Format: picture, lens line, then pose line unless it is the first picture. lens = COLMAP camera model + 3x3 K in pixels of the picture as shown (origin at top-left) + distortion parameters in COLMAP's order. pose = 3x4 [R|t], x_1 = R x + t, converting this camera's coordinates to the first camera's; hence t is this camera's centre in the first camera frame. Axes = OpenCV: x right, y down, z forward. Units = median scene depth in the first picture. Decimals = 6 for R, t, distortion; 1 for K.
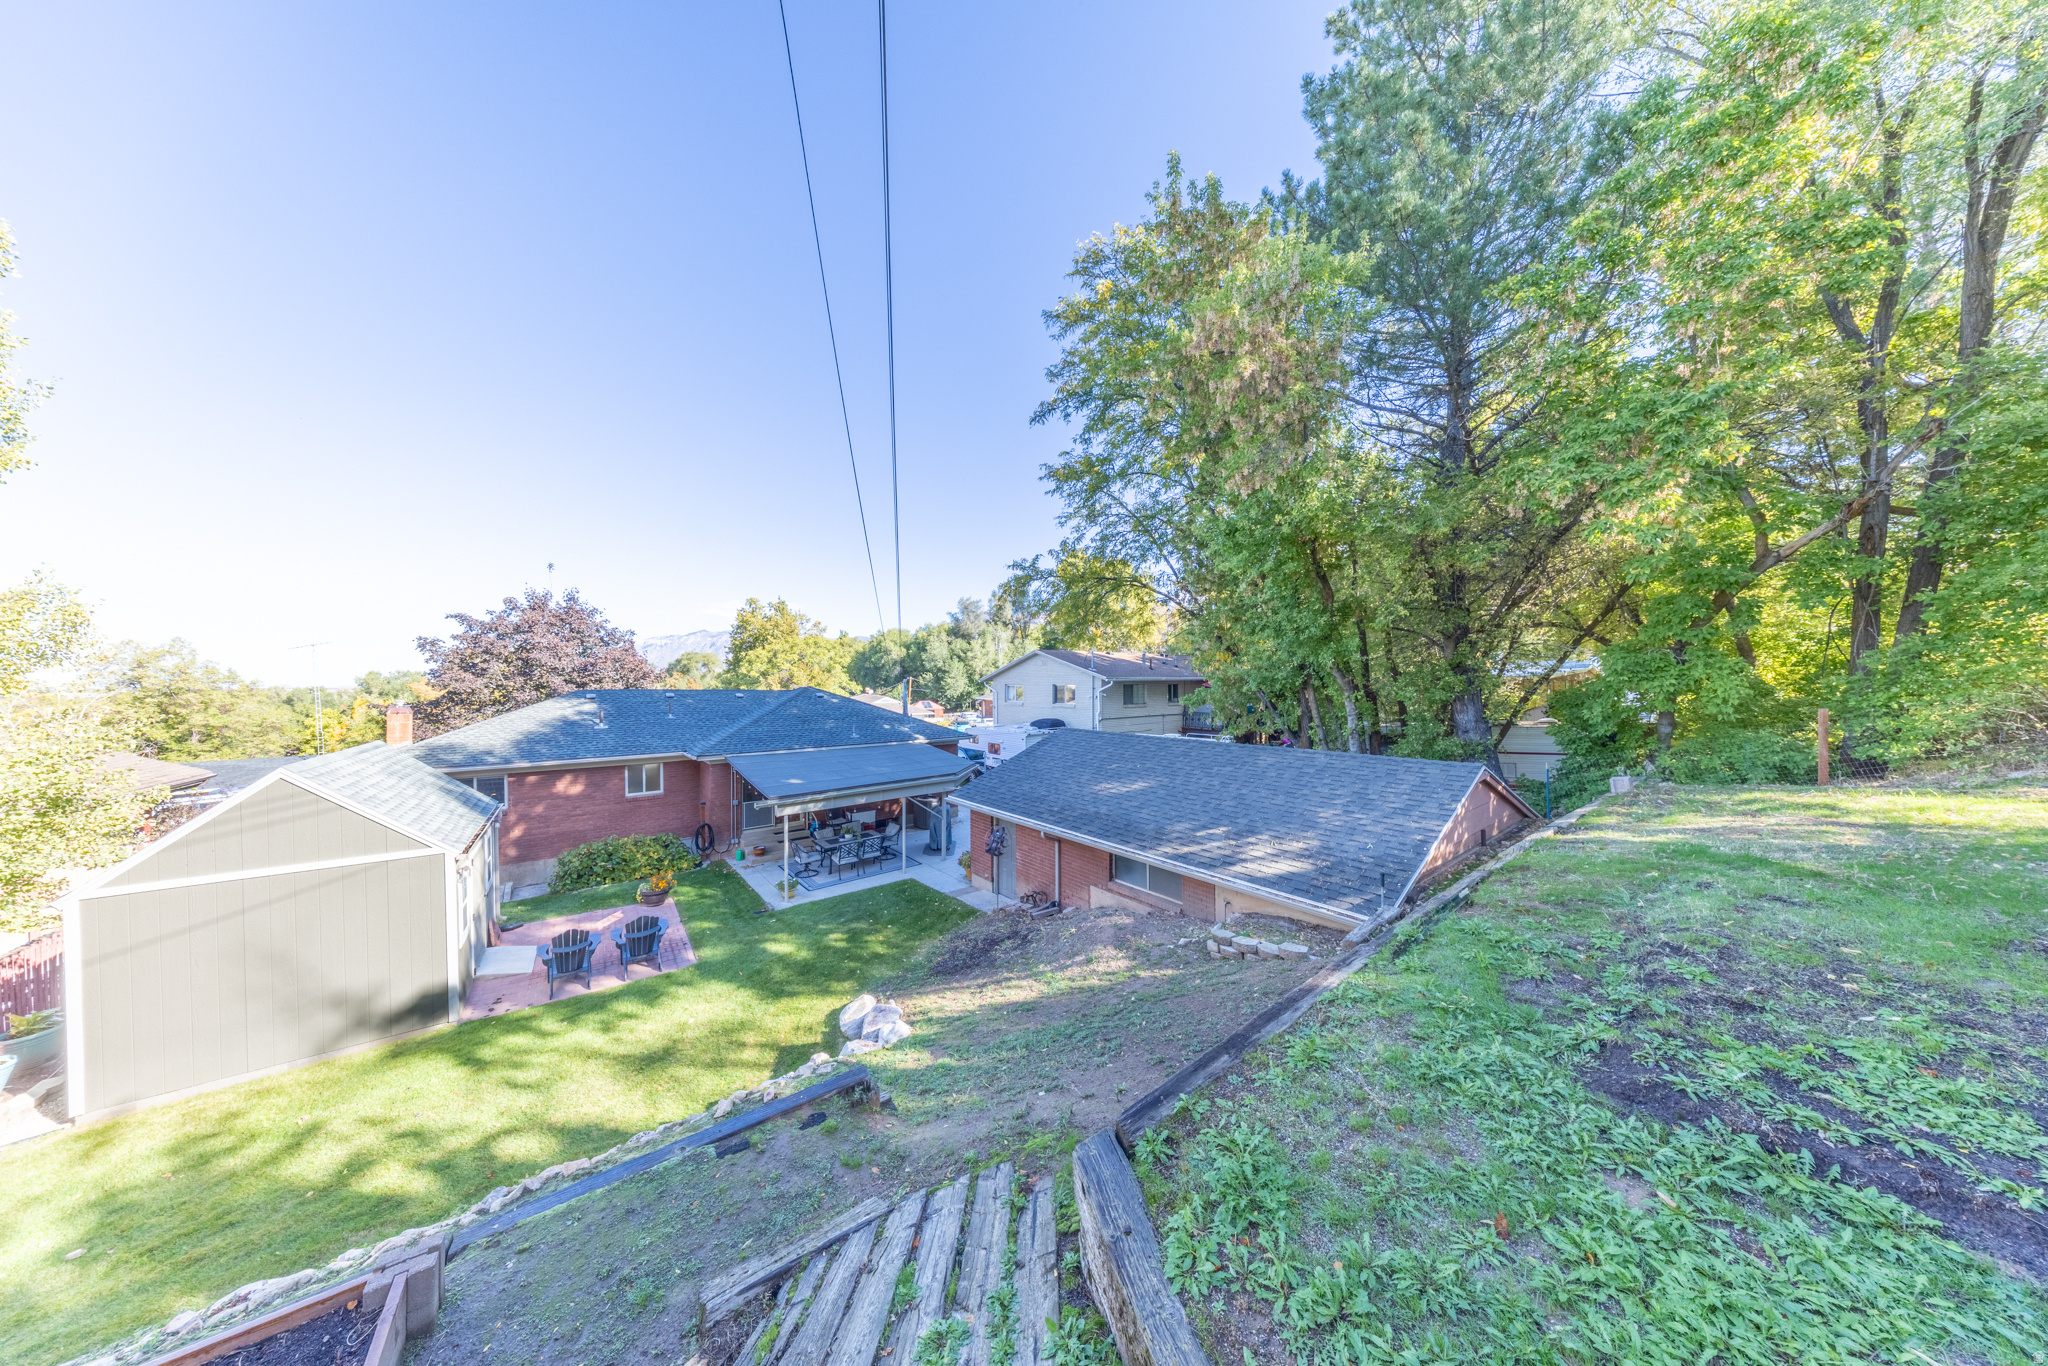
lens RADIAL K [[592.2, 0, 1022.8], [0, 592.2, 689.1], [0, 0, 1]] dist [-0.003393, -0.000205]
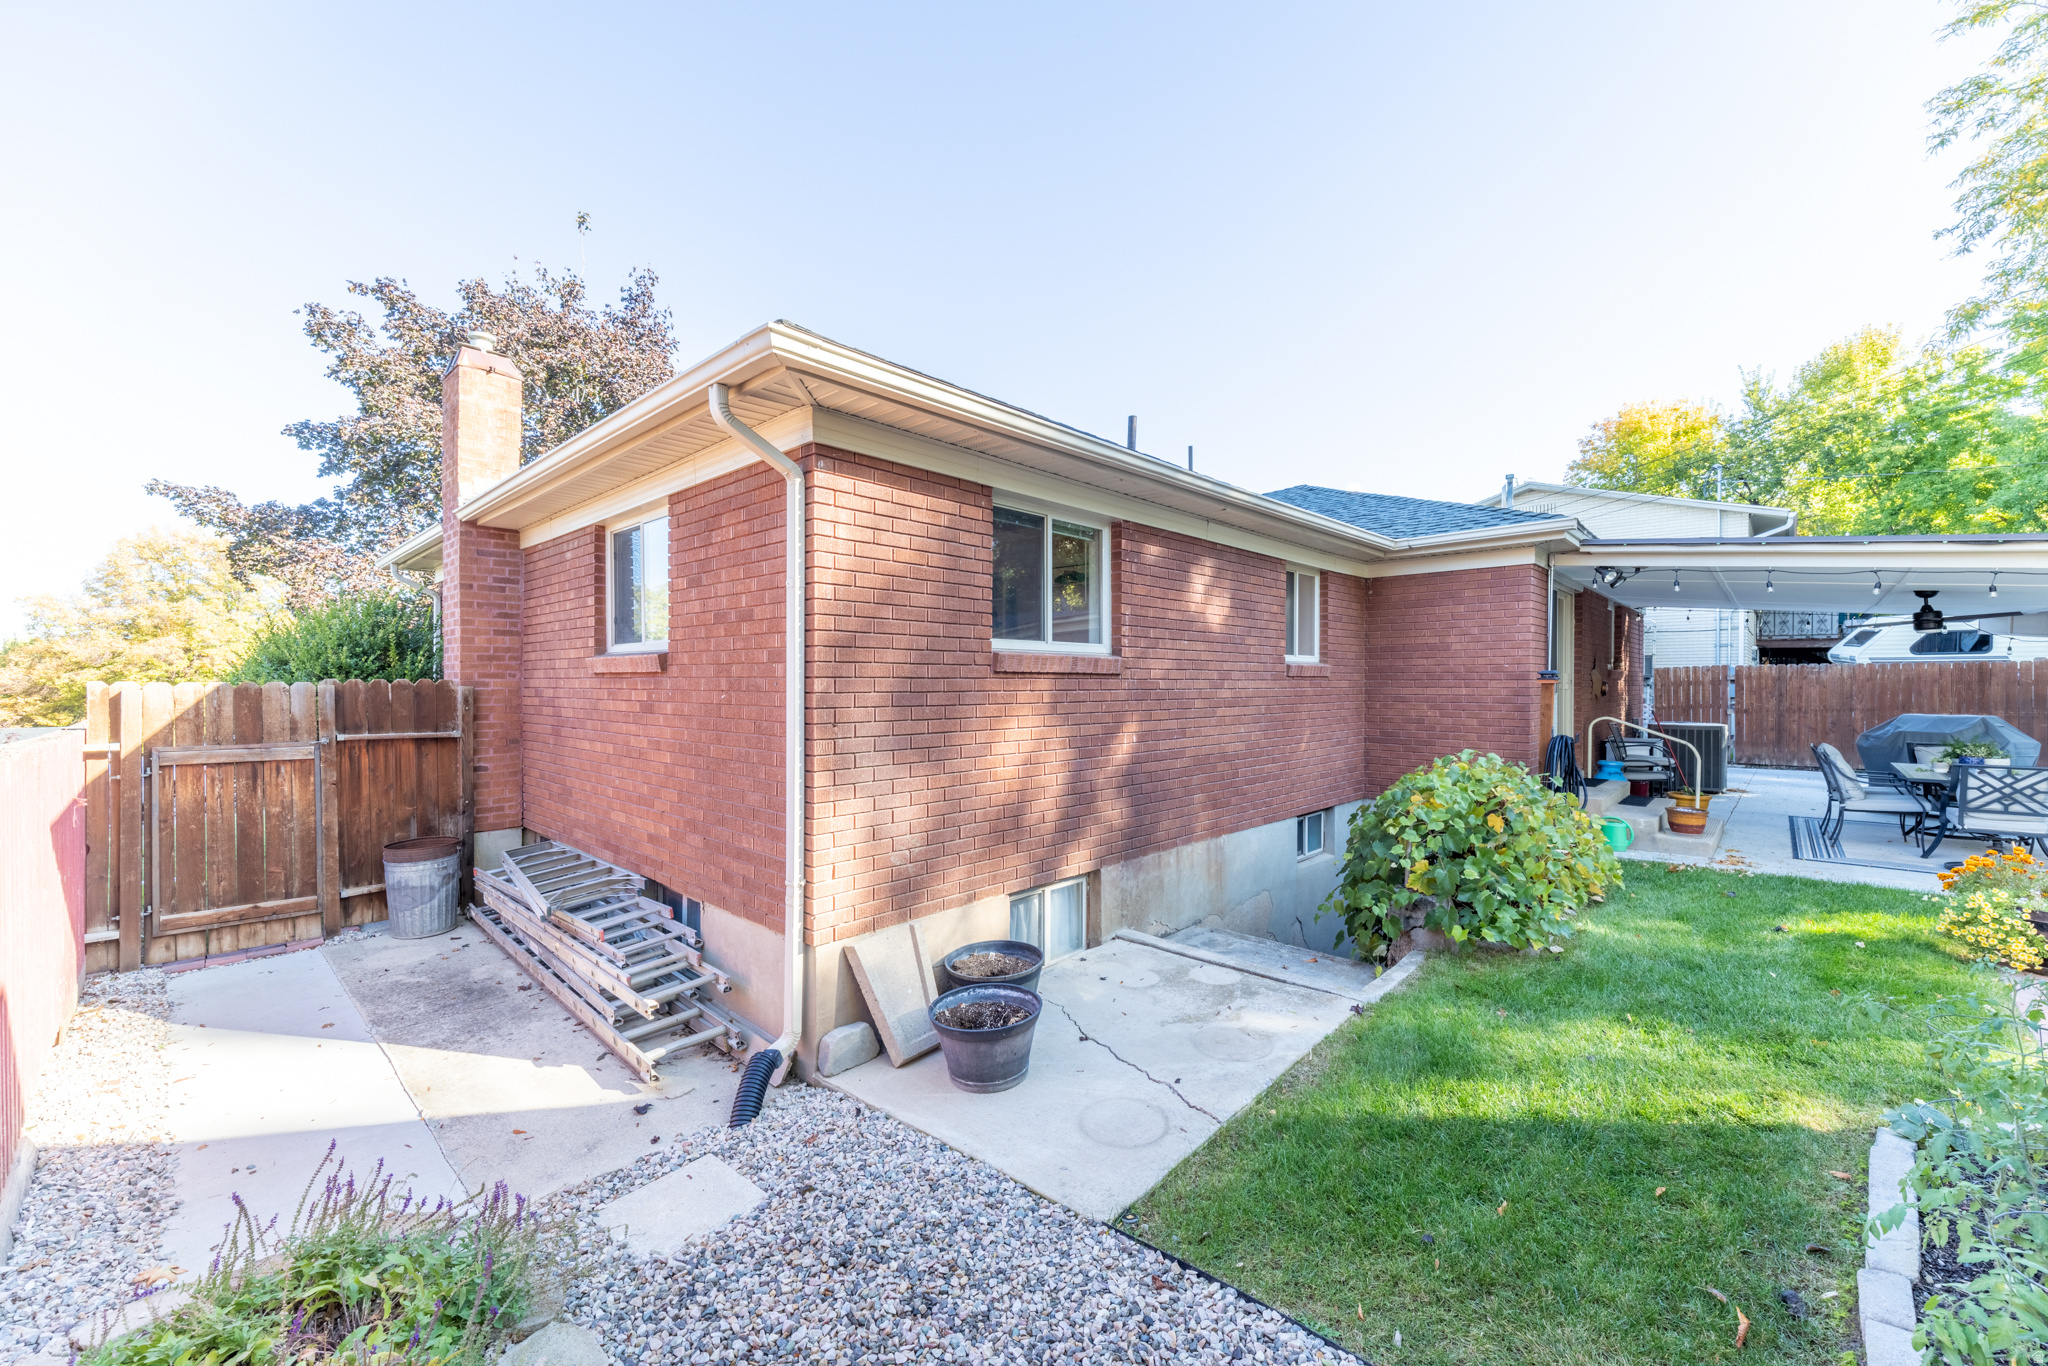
lens RADIAL K [[817.6, 0, 1040.2], [0, 817.6, 681.3], [0, 0, 1]] dist [-0.003499, -0.000127]
pose [[0.990100, 0.008935, 0.140081, -1.075128], [-0.007798, 0.999932, -0.008668, 0.248616], [-0.140149, 0.007489, 0.990102, 0.725712]]
